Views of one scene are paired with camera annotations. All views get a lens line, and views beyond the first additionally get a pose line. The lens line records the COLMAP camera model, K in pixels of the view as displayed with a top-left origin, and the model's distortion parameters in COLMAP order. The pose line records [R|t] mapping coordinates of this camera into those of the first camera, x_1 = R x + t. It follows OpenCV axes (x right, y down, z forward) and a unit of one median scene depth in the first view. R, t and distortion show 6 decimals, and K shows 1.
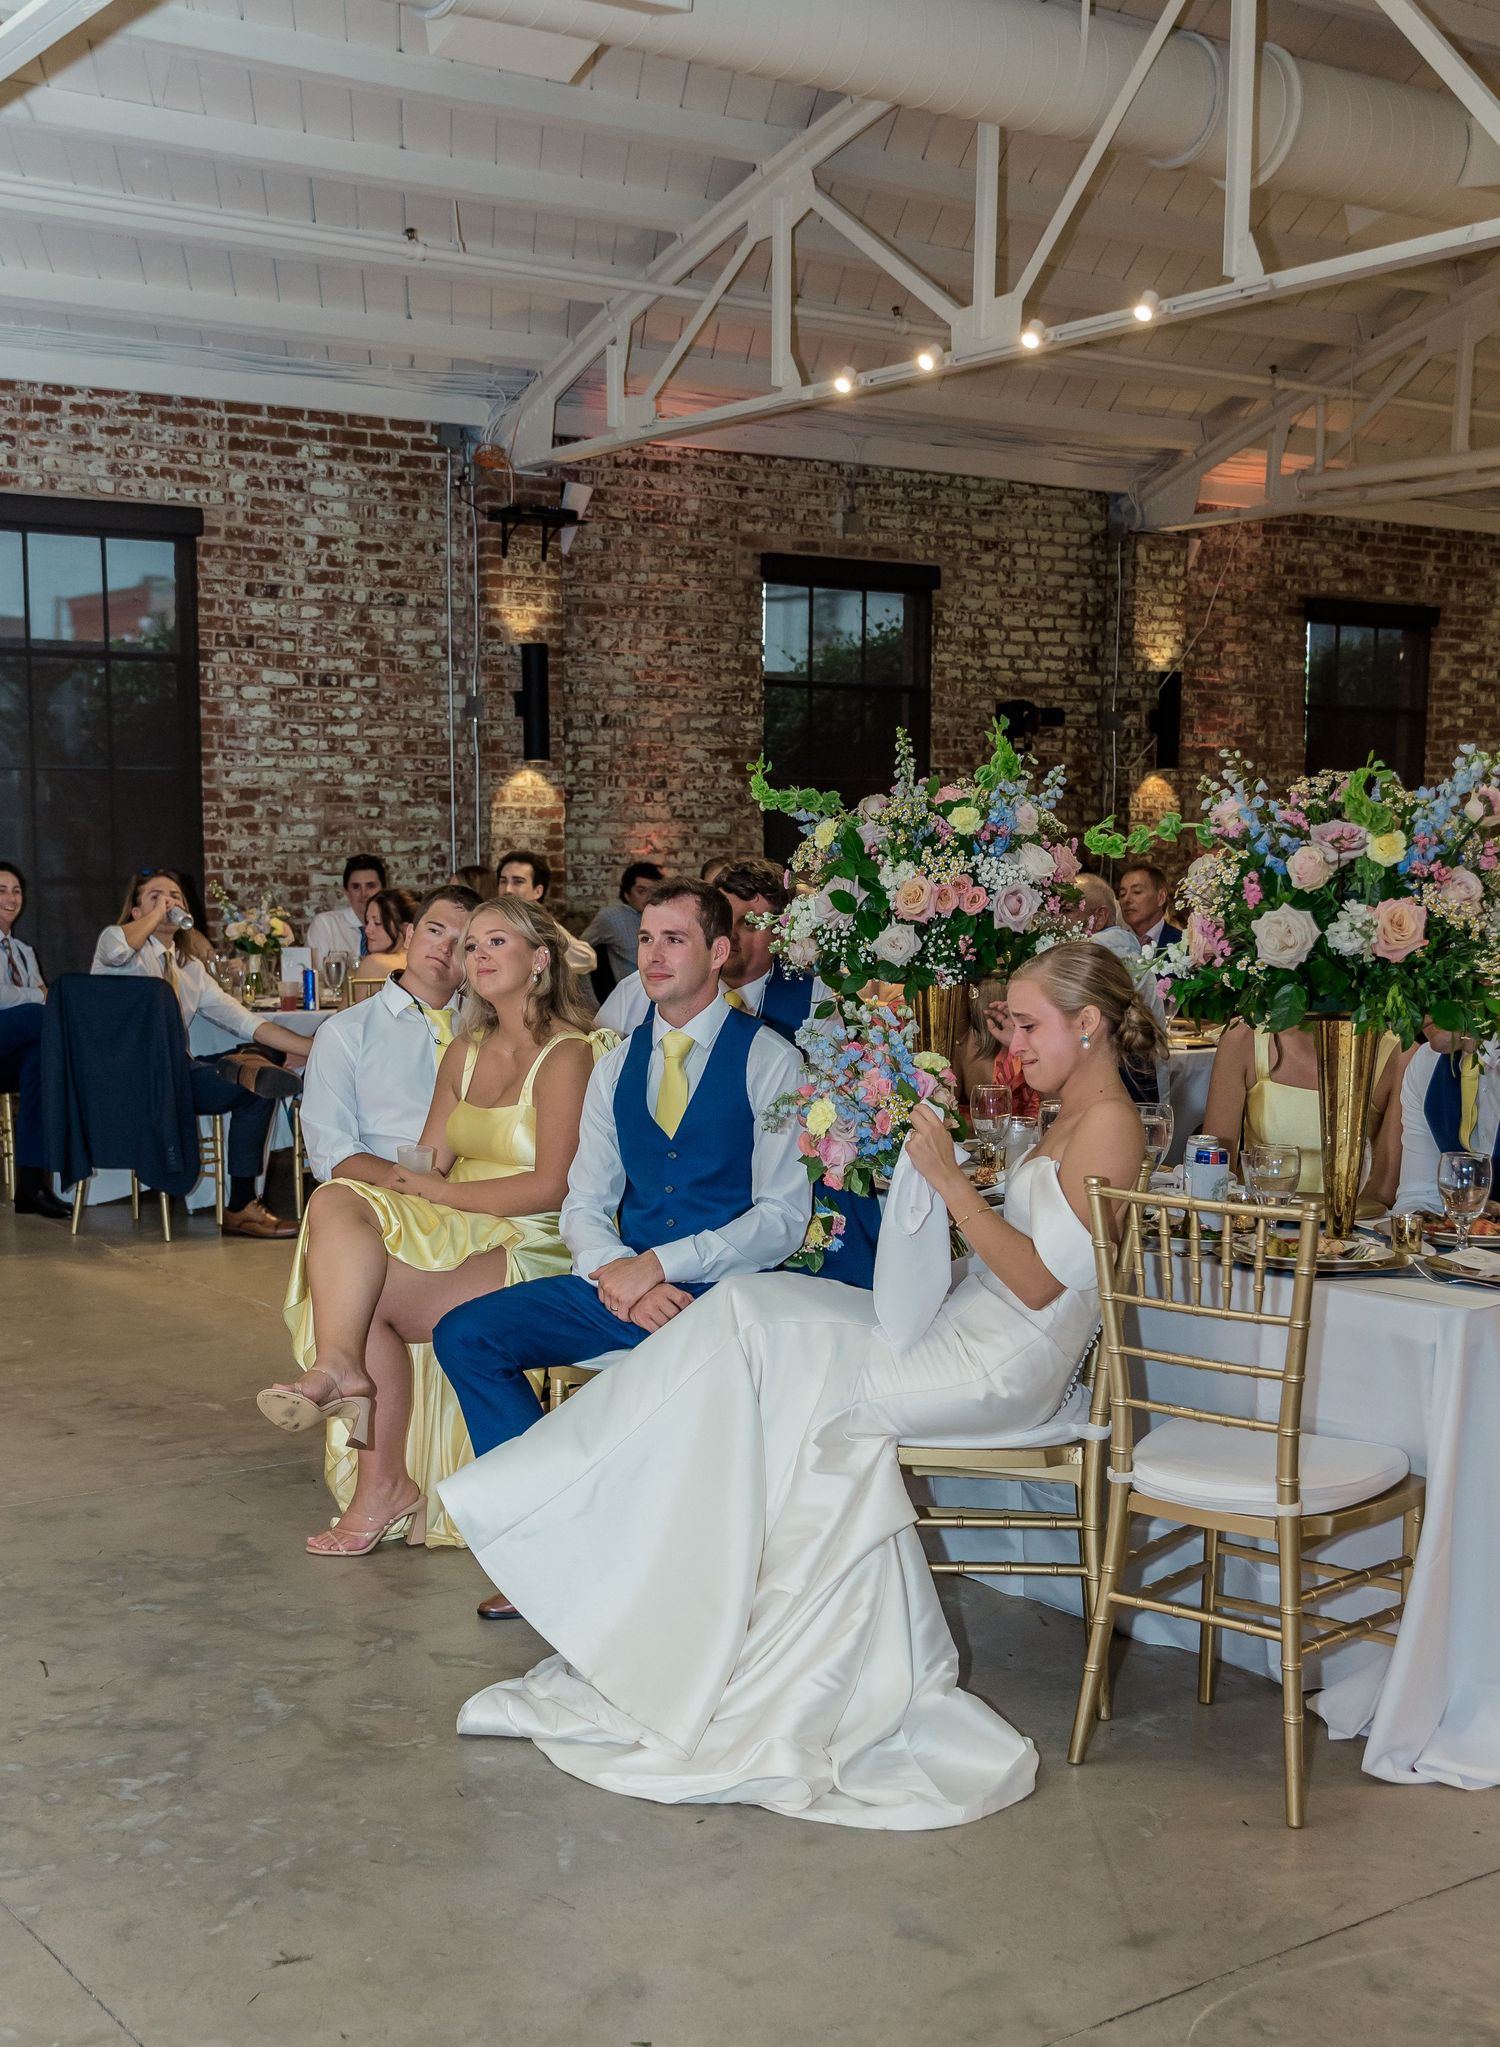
lens RADIAL K [[2493.0, 0, 716.6], [0, 2493.0, 1218.6], [0, 0, 1]] dist [0.005119, 0.000000]
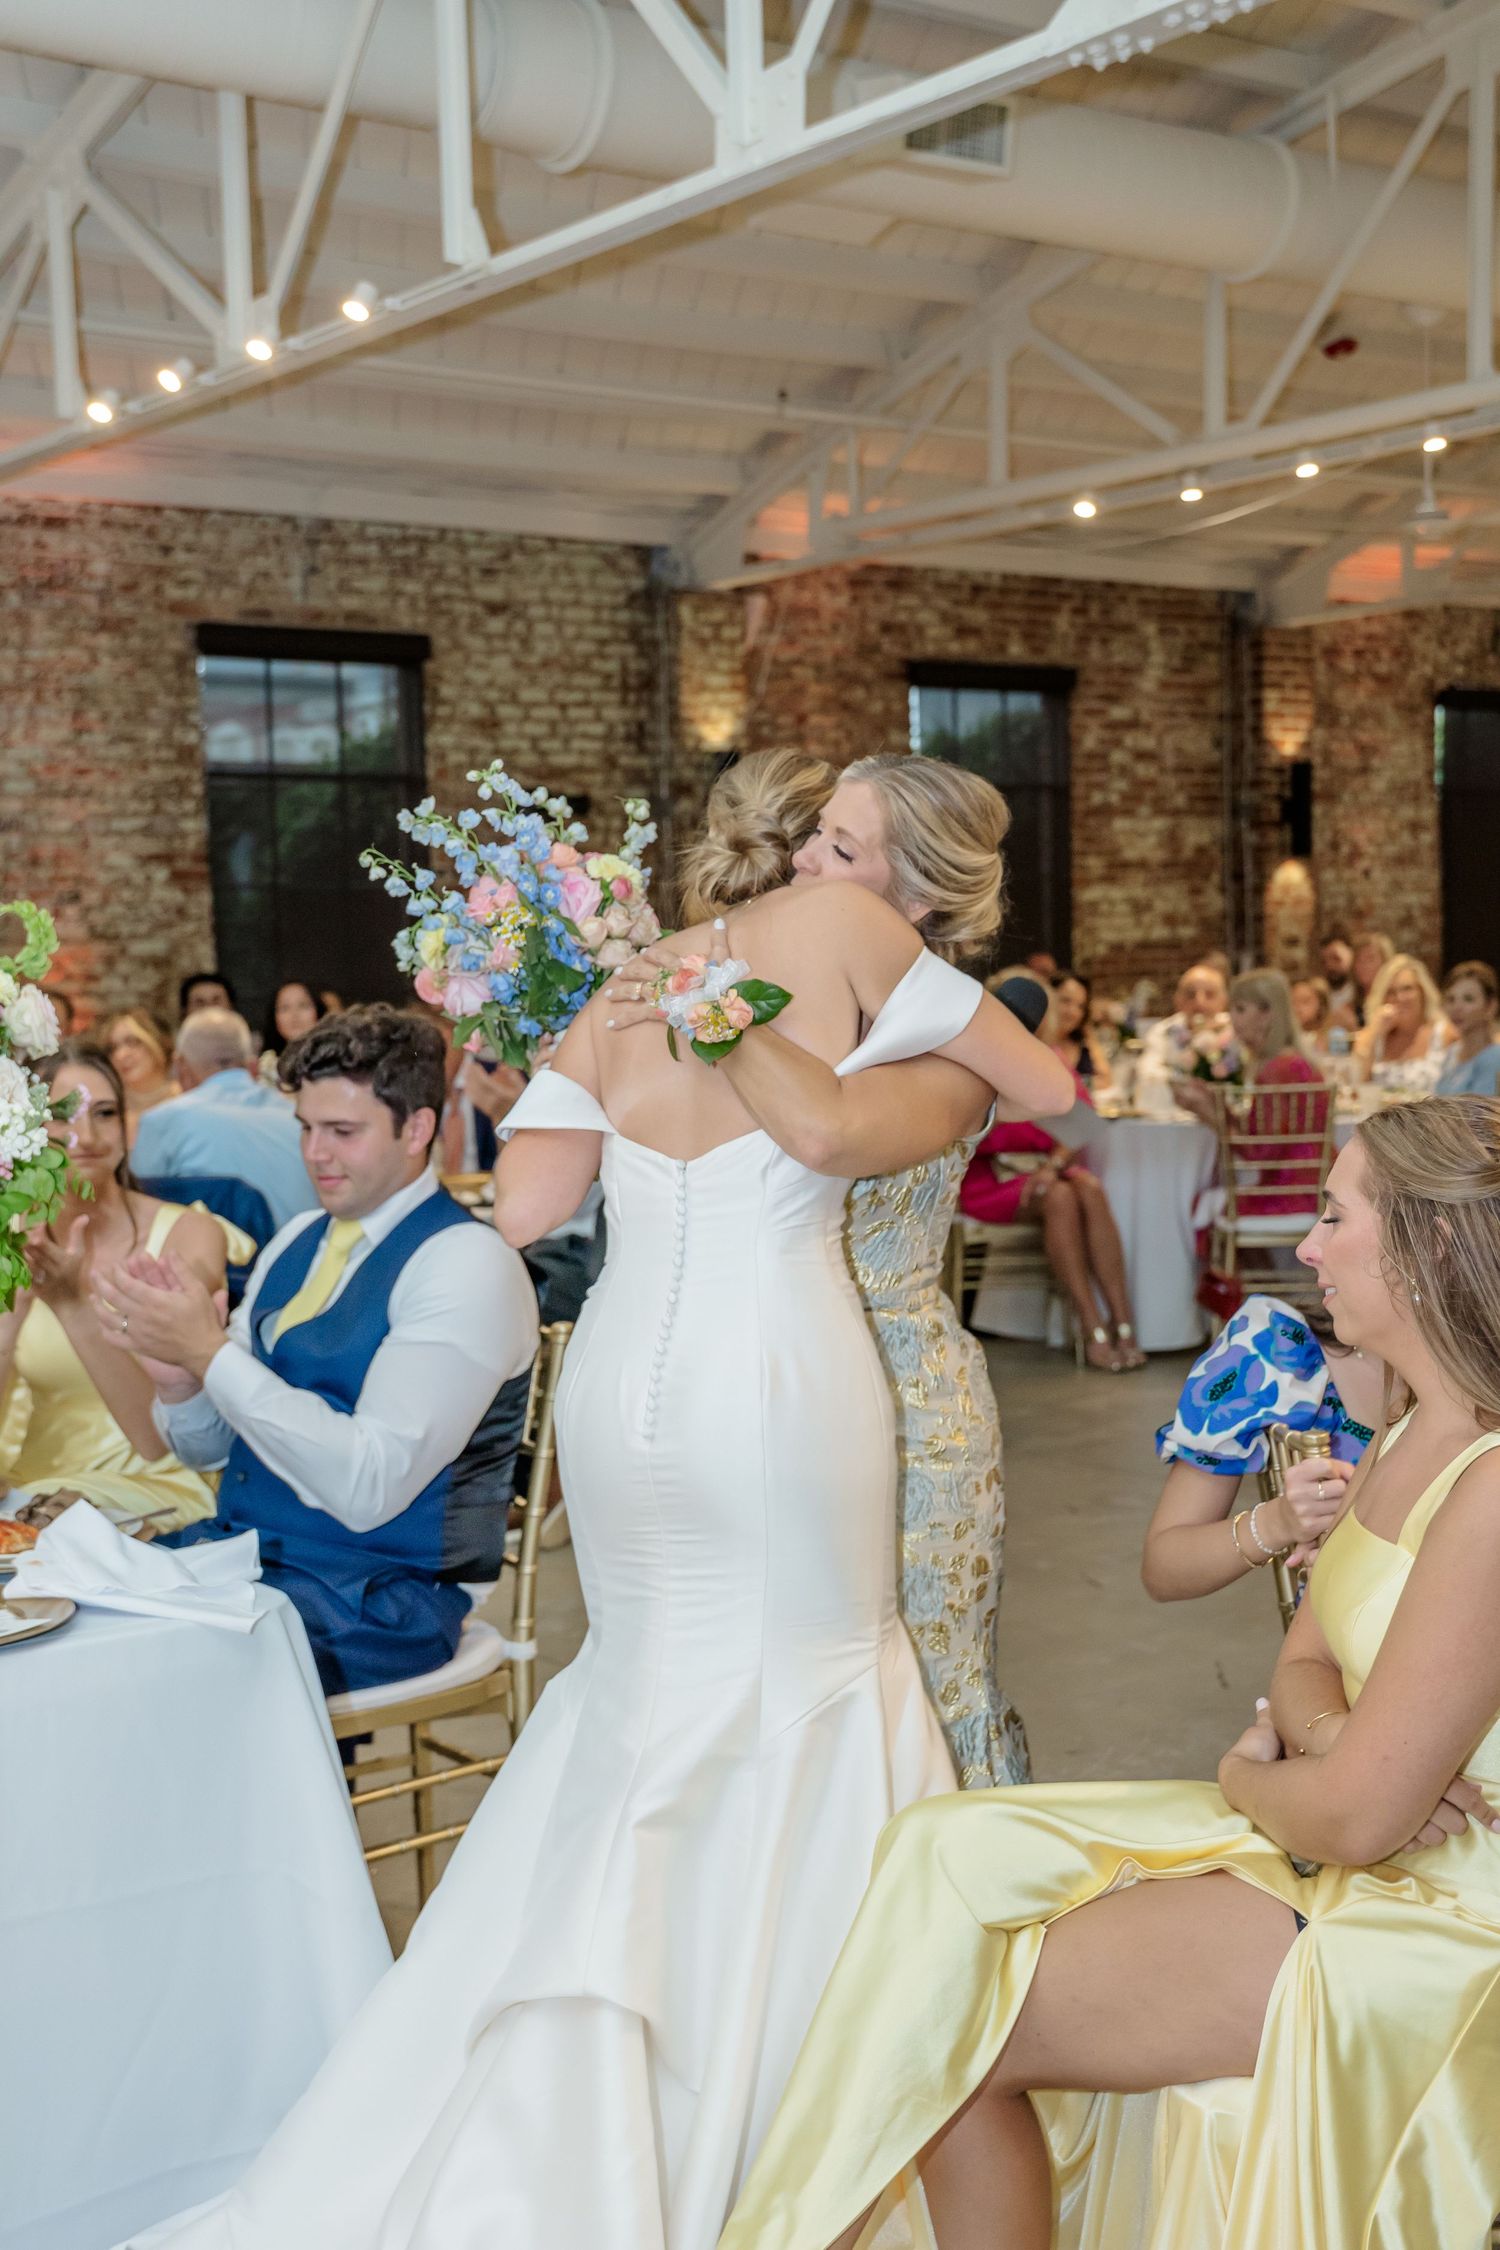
lens RADIAL K [[2737.8, 0, 702.6], [0, 2737.8, 1125.4], [0, 0, 1]] dist [0.051817, 0.000000]
pose [[0.998932, -0.032357, 0.032971, 0.166660], [0.035052, 0.995787, -0.084729, -0.014557], [-0.030090, 0.085794, 0.995858, 0.093587]]
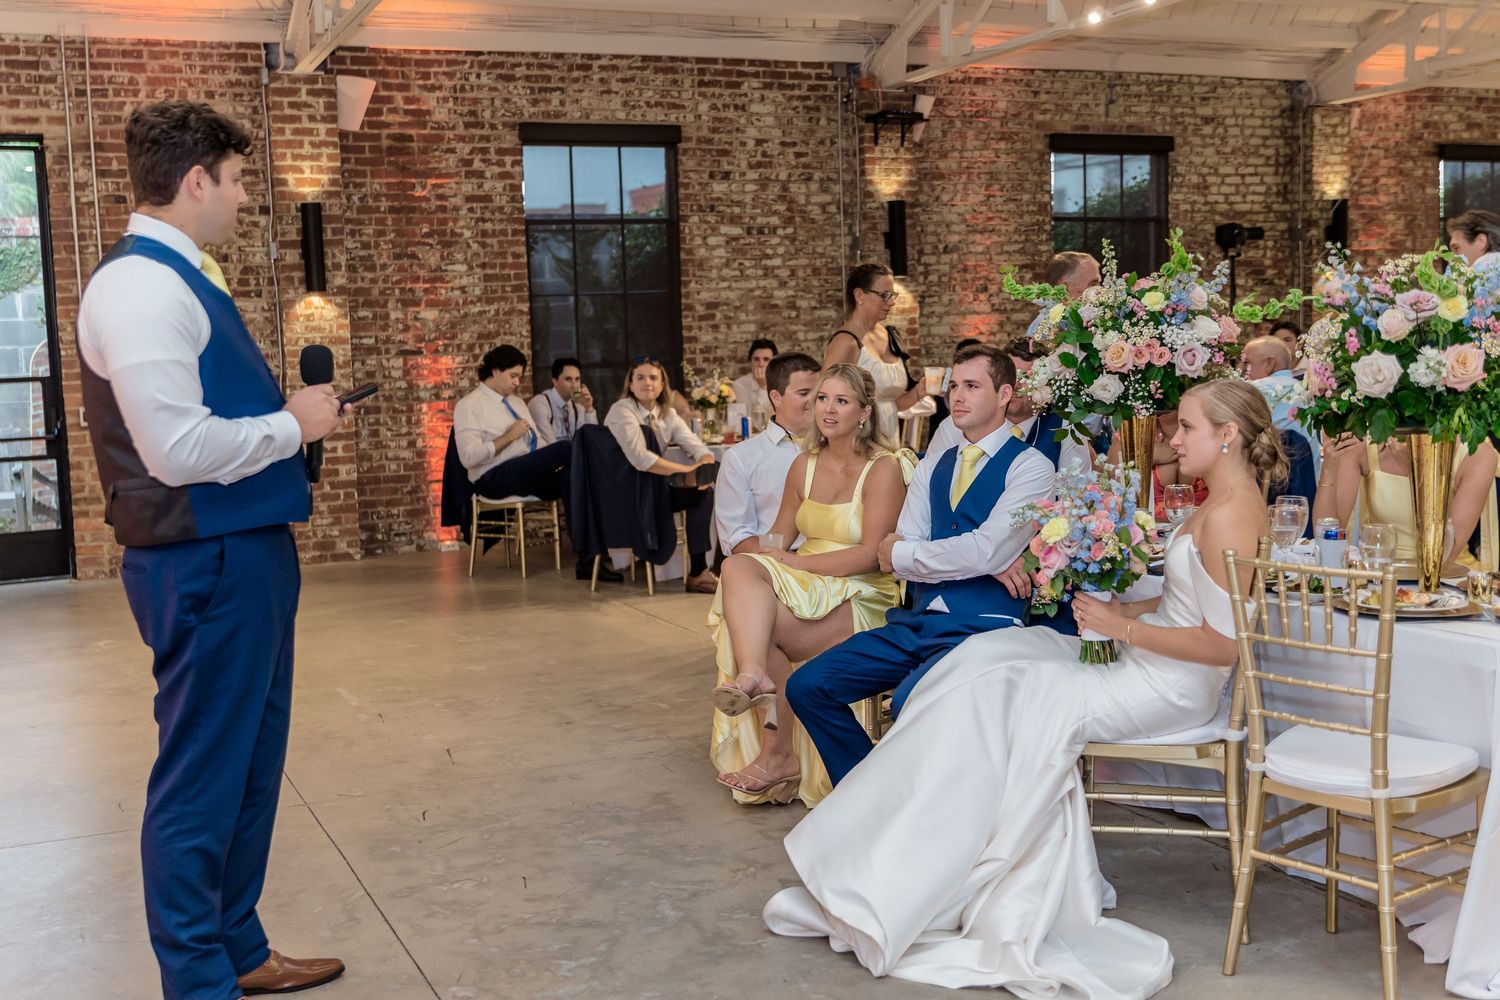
lens RADIAL K [[1629.0, 0, 738.3], [0, 1629.0, 495.0], [0, 0, 1]] dist [-0.010210, 0.000000]
pose [[0.982008, -0.015793, -0.188180, 0.016141], [0.006133, 0.998638, -0.051808, -0.000501], [0.188742, 0.049722, 0.980767, 0.016982]]
